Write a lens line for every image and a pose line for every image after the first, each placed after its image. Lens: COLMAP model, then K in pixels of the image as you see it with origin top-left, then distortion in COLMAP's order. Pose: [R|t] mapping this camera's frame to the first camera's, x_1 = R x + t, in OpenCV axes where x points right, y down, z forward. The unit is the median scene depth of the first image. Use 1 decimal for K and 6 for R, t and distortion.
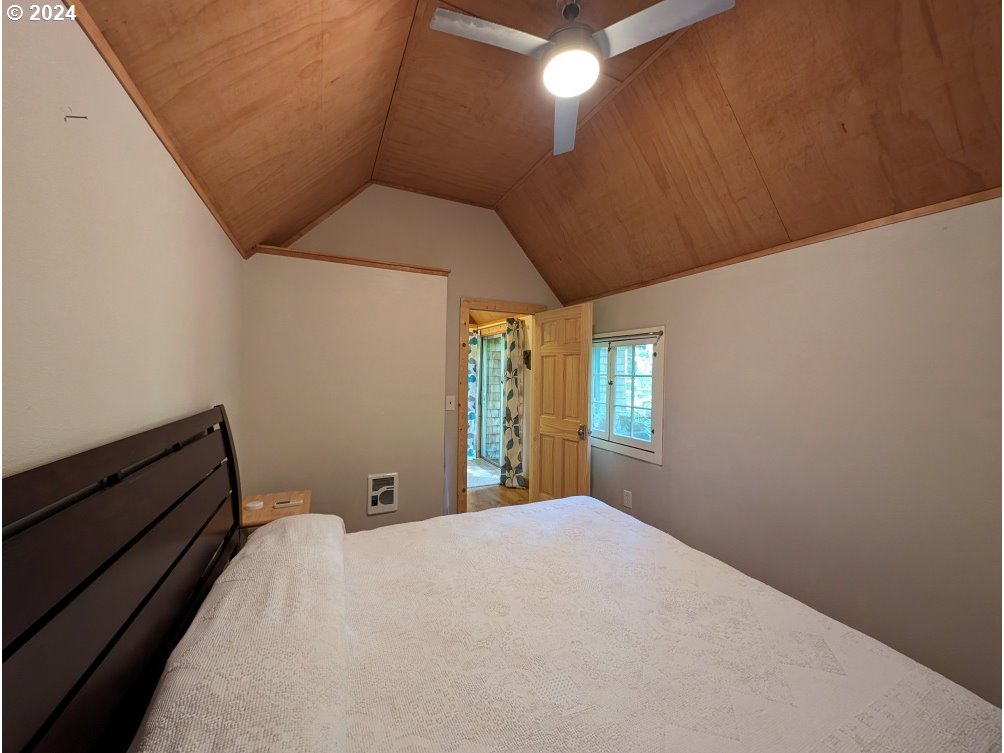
lens RADIAL K [[376.1, 0, 503.4], [0, 376.1, 377.9], [0, 0, 1]] dist [0.001645, 0.000018]
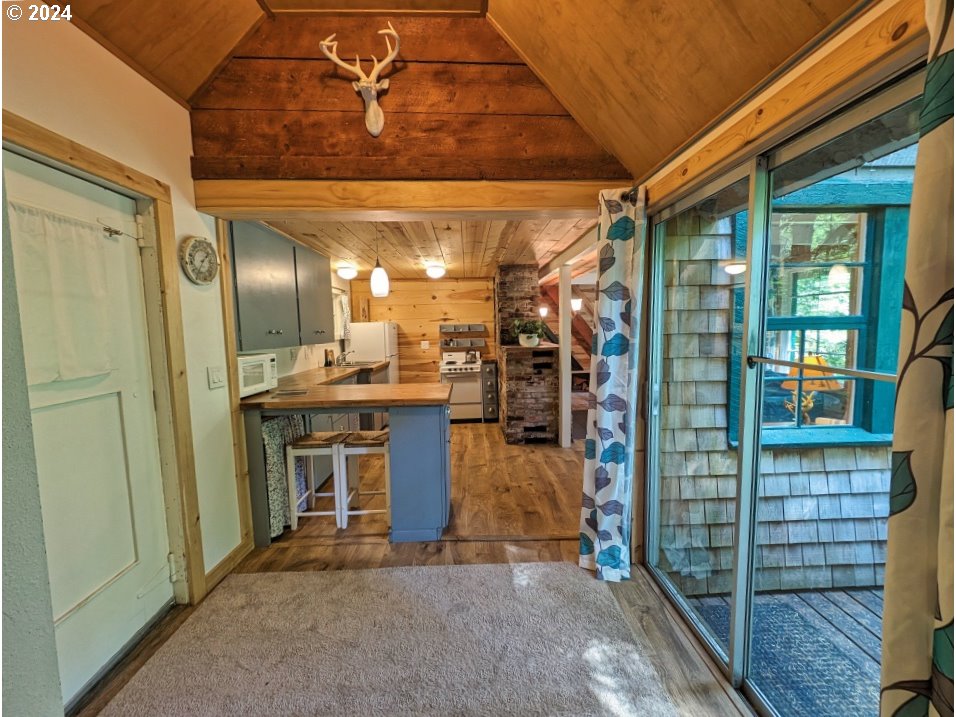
lens RADIAL K [[358.1, 0, 479.3], [0, 358.1, 359.8], [0, 0, 1]] dist [0.001645, 0.000018]
pose [[0.900136, 0.007426, -0.435545, -0.054183], [0.027759, 0.996845, 0.074365, -0.010853], [0.434723, -0.079029, 0.897090, 0.651169]]
